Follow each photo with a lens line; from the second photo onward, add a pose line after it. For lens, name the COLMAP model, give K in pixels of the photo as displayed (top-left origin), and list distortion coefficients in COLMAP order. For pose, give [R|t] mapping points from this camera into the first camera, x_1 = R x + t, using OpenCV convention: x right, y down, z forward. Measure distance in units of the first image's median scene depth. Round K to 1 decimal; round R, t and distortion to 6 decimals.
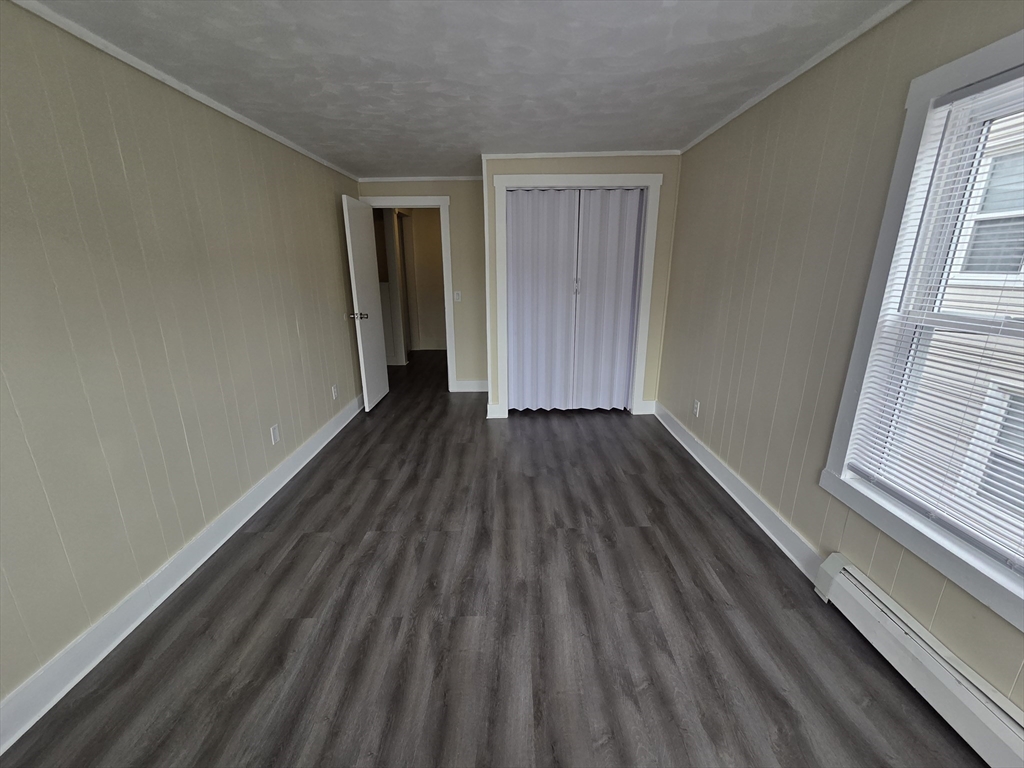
lens RADIAL K [[419.5, 0, 512.0], [0, 419.5, 384.0], [0, 0, 1]] dist [0.001935, 0.000107]
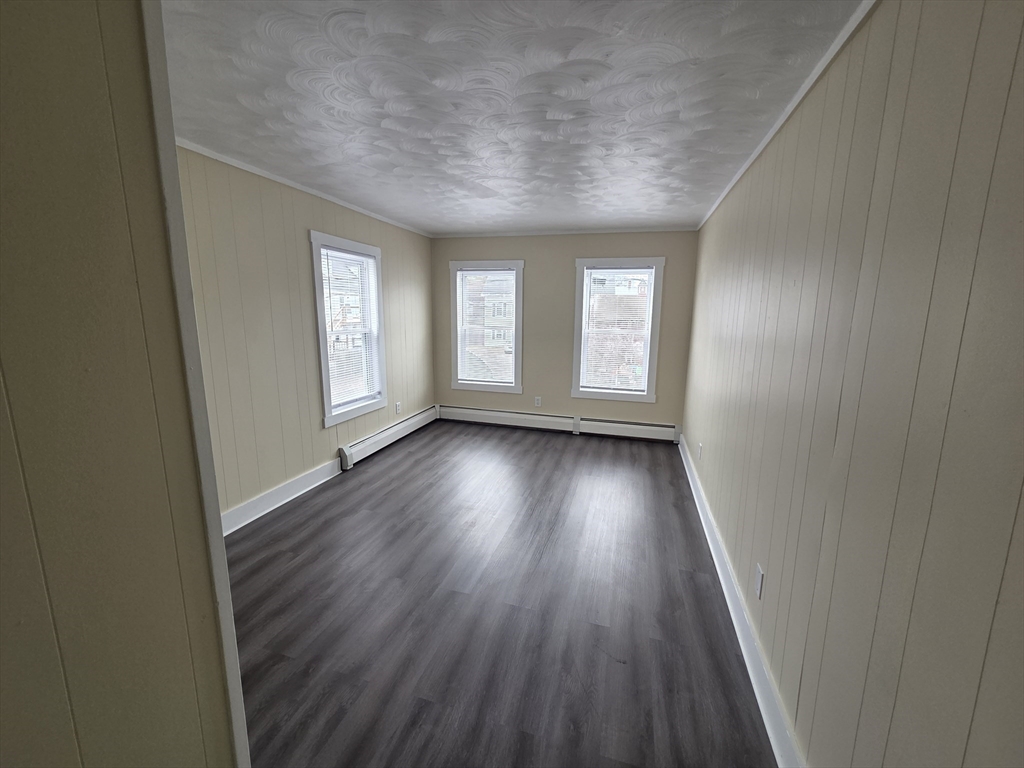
lens RADIAL K [[419.5, 0, 512.0], [0, 419.5, 384.0], [0, 0, 1]] dist [0.001935, 0.000107]
pose [[-0.960049, -0.053515, 0.274666, -0.497014], [0.071082, 0.902709, 0.424338, -0.593396], [-0.270652, 0.426910, -0.862842, 2.058403]]
